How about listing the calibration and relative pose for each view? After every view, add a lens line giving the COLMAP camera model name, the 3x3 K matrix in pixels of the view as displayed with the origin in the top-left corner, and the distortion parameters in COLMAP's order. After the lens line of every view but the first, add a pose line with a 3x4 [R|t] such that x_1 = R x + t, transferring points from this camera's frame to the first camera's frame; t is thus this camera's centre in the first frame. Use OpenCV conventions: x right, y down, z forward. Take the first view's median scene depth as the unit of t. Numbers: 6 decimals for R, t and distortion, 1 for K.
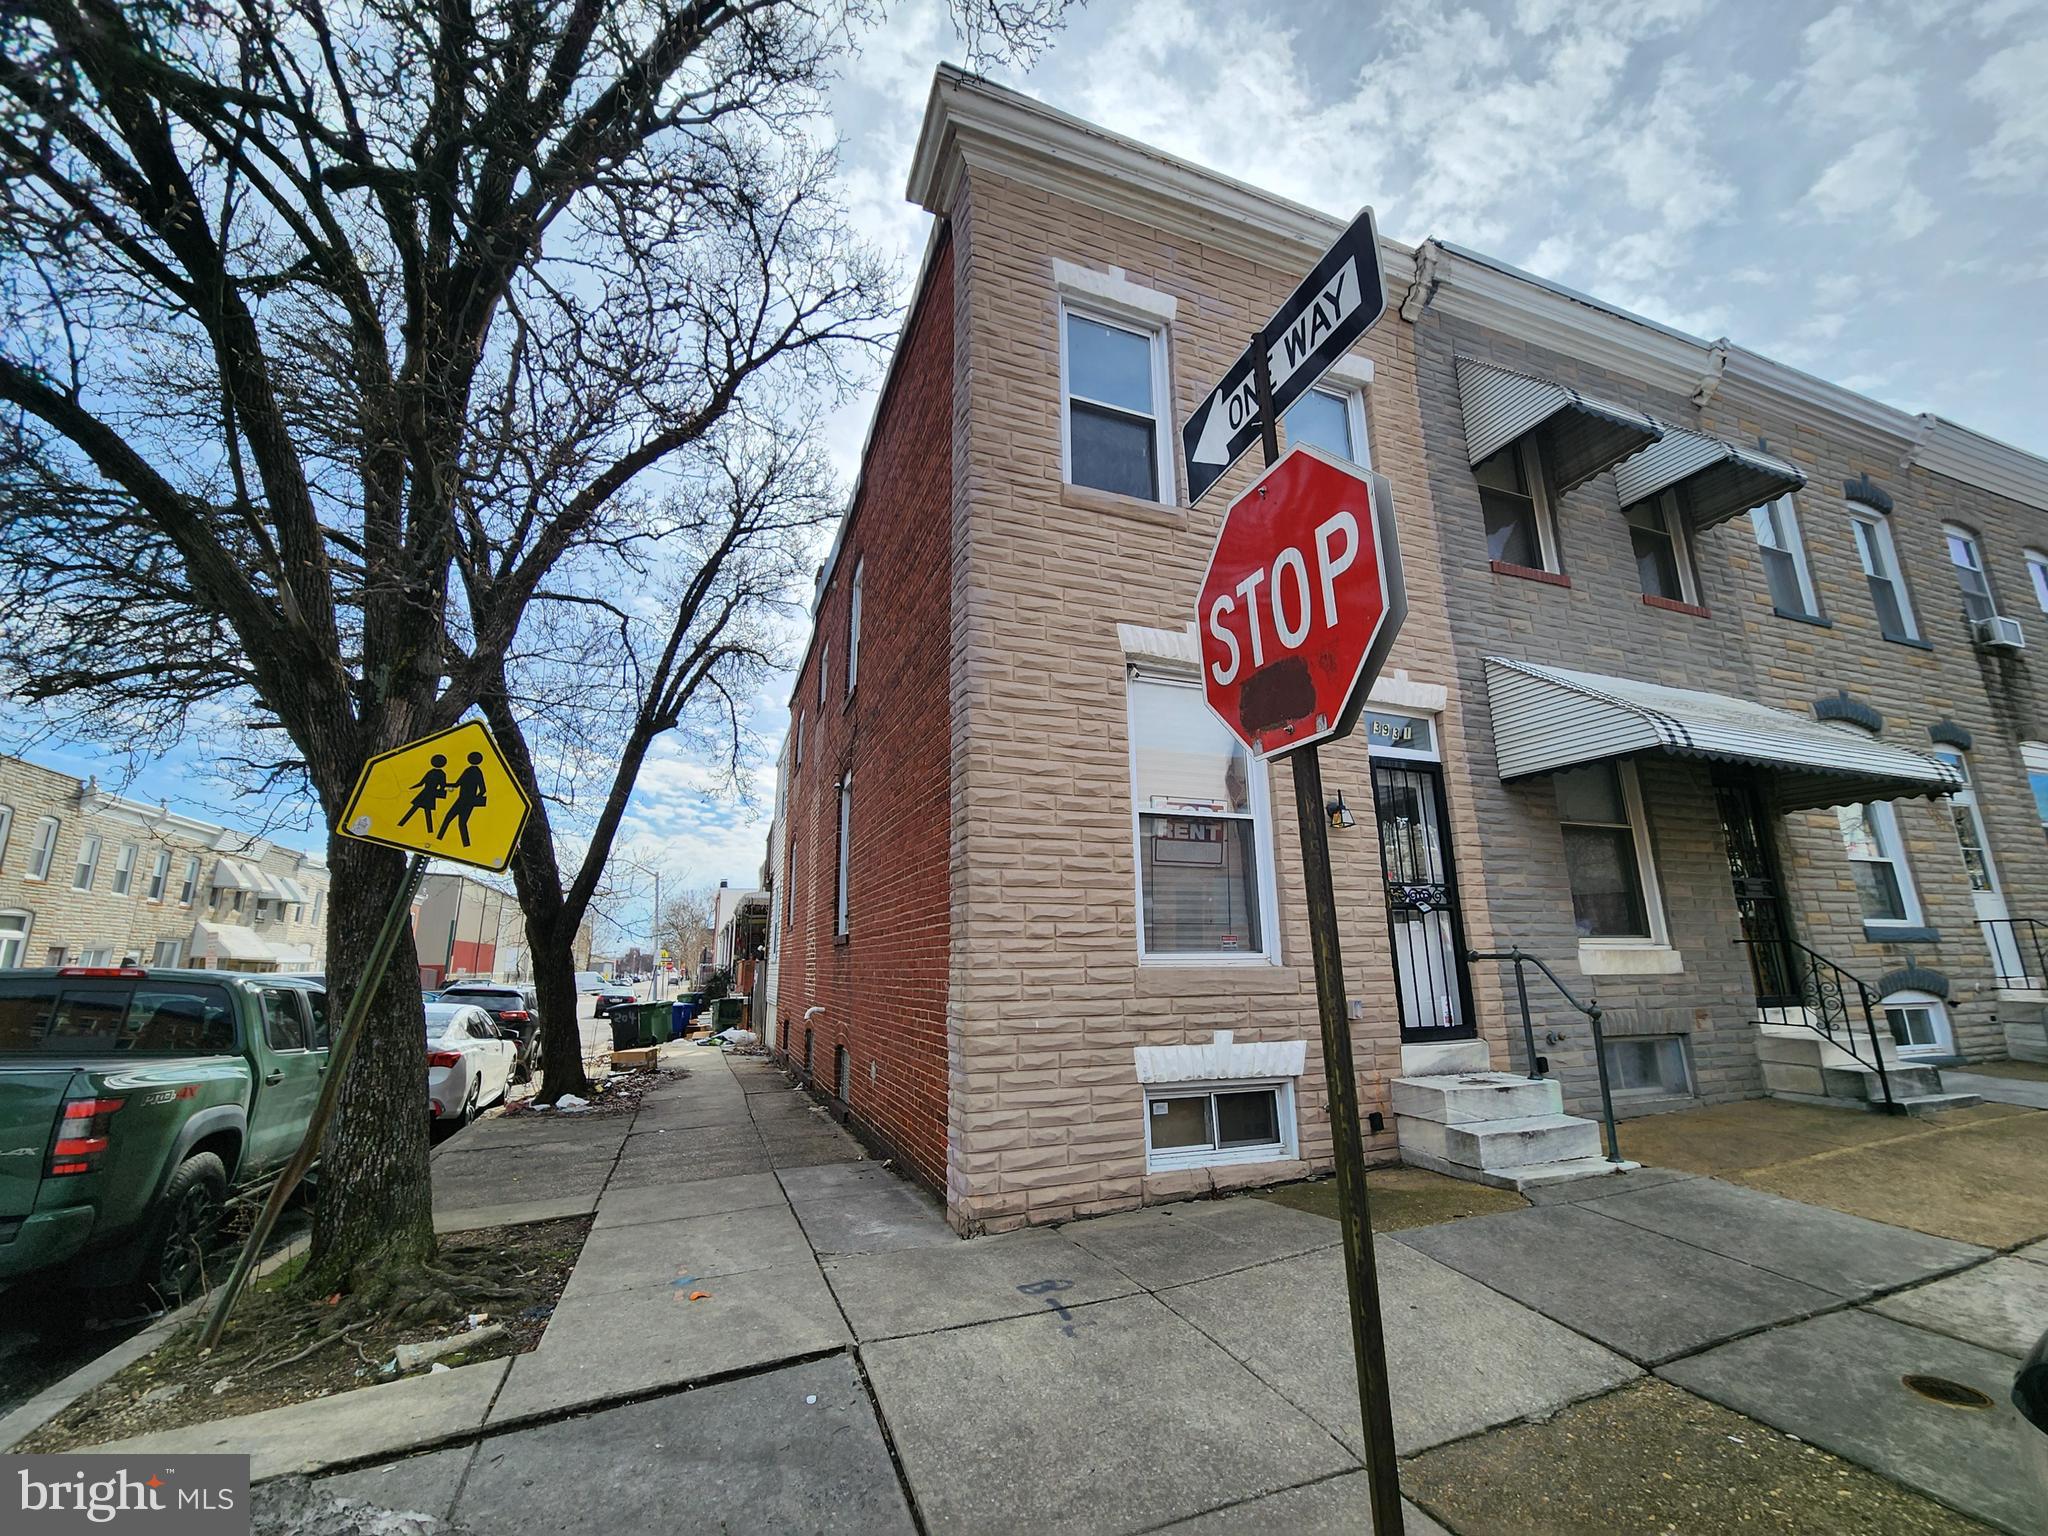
lens RADIAL K [[810.3, 0, 1024.0], [0, 810.3, 768.0], [0, 0, 1]] dist [-0.001275, -0.000112]
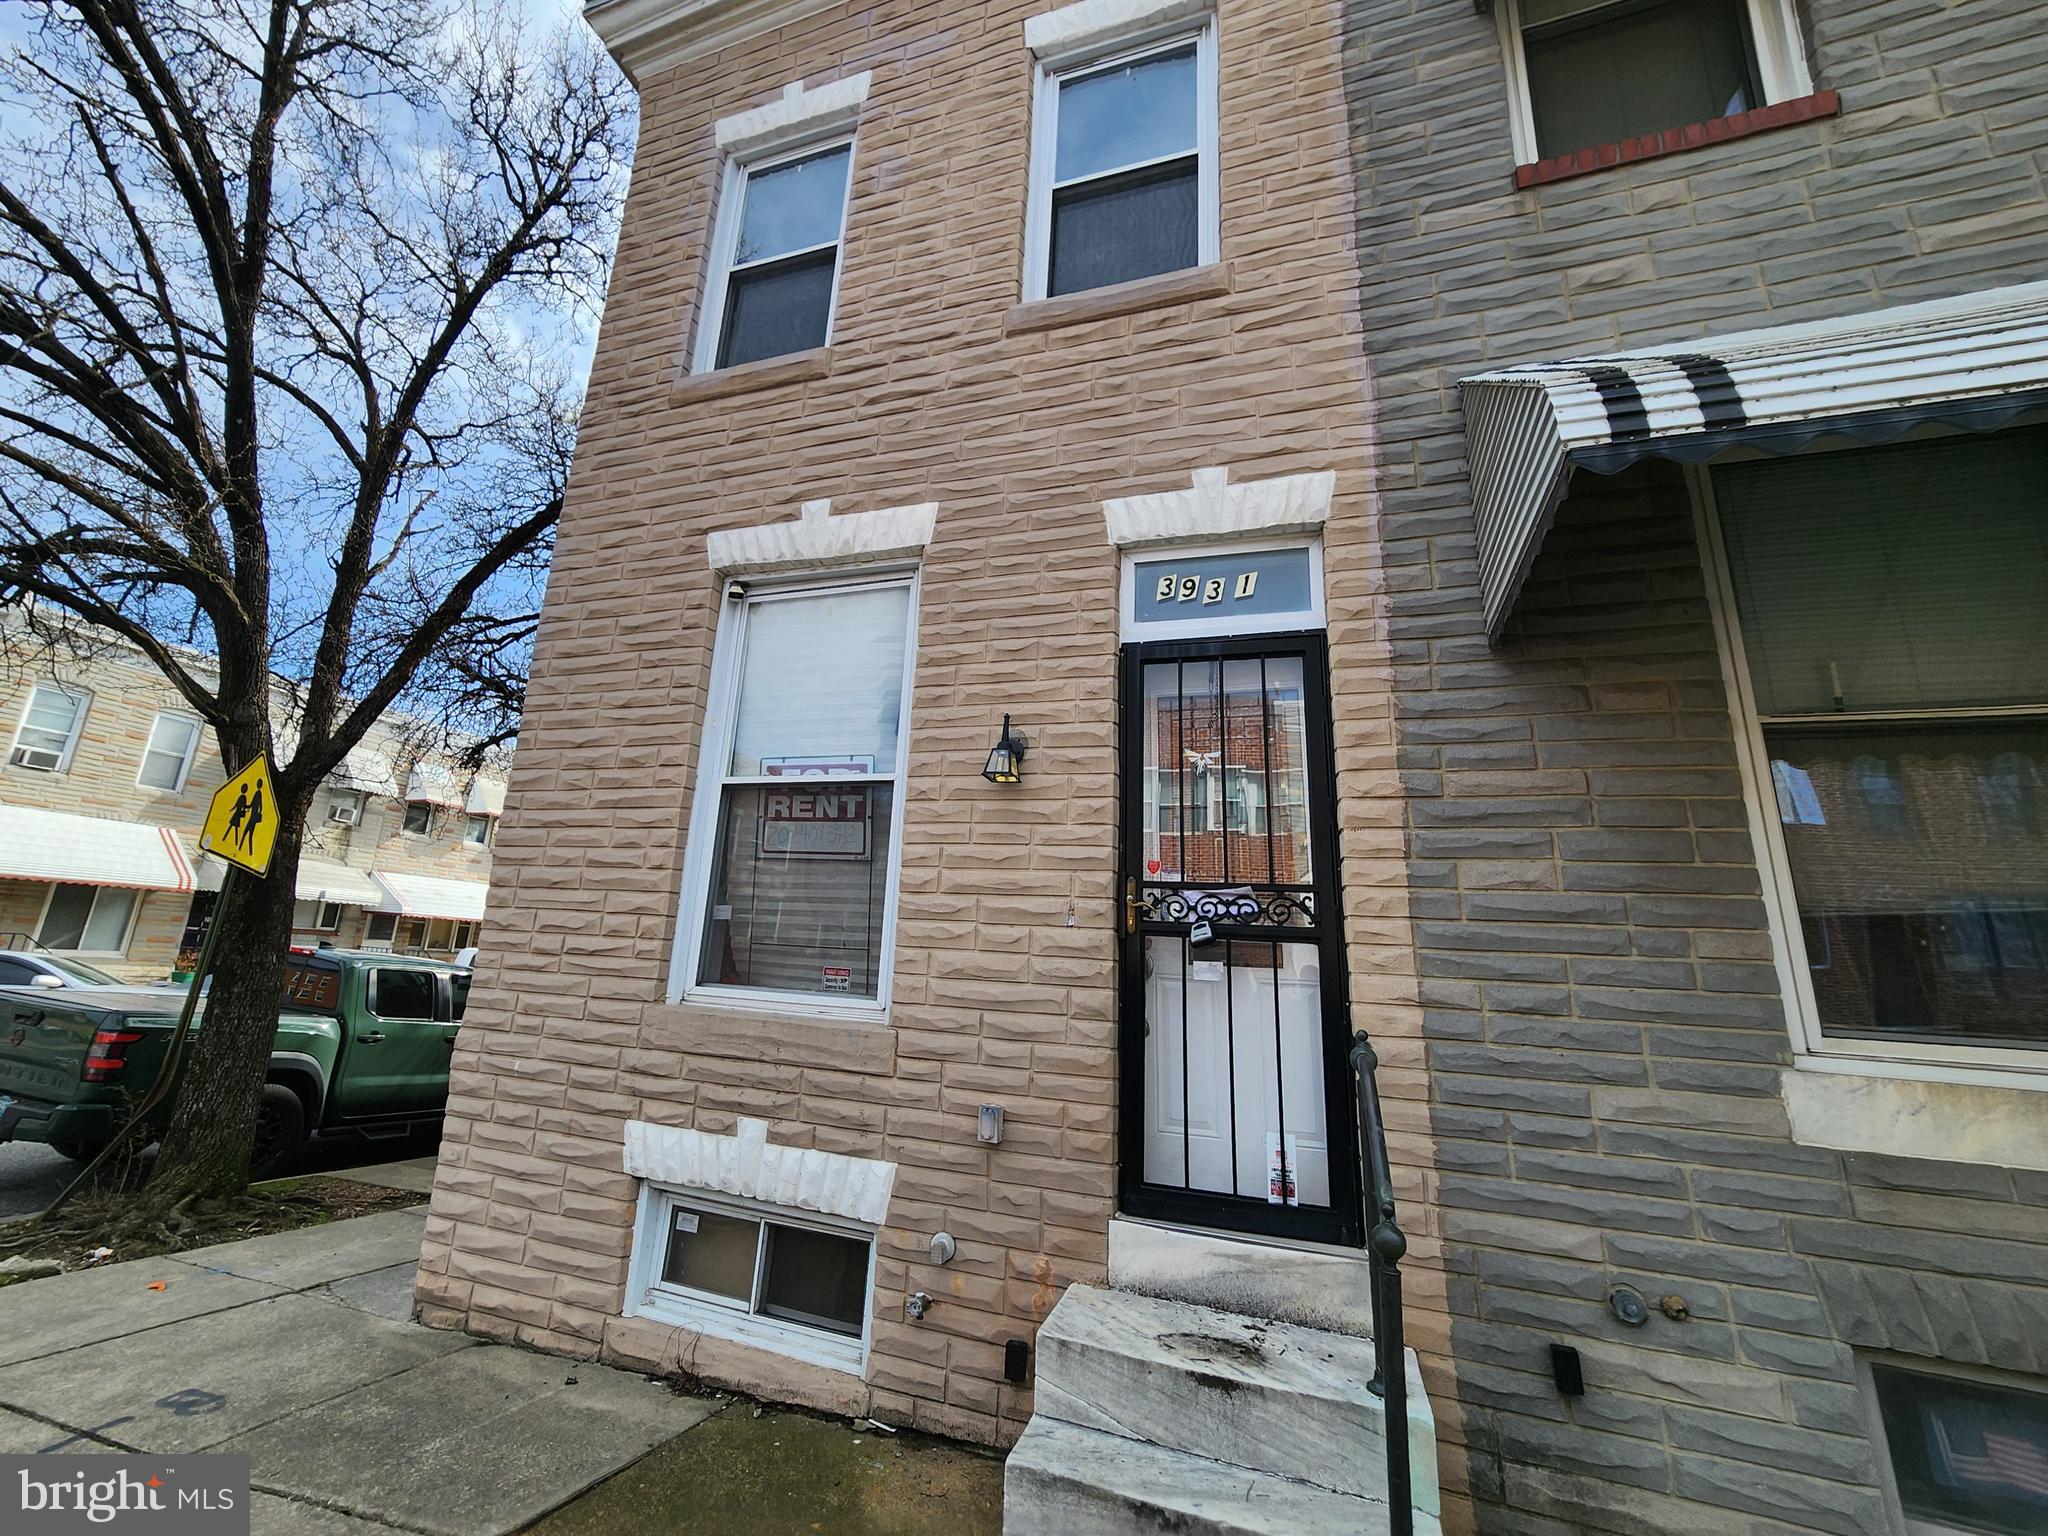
lens RADIAL K [[885.0, 0, 1018.3], [0, 885.0, 721.4], [0, 0, 1]] dist [-0.012876, 0.010277]
pose [[0.748627, -0.129459, -0.650230, 0.893730], [0.087056, 0.991454, -0.097166, 0.103626], [0.657251, 0.016134, 0.753499, 0.618481]]
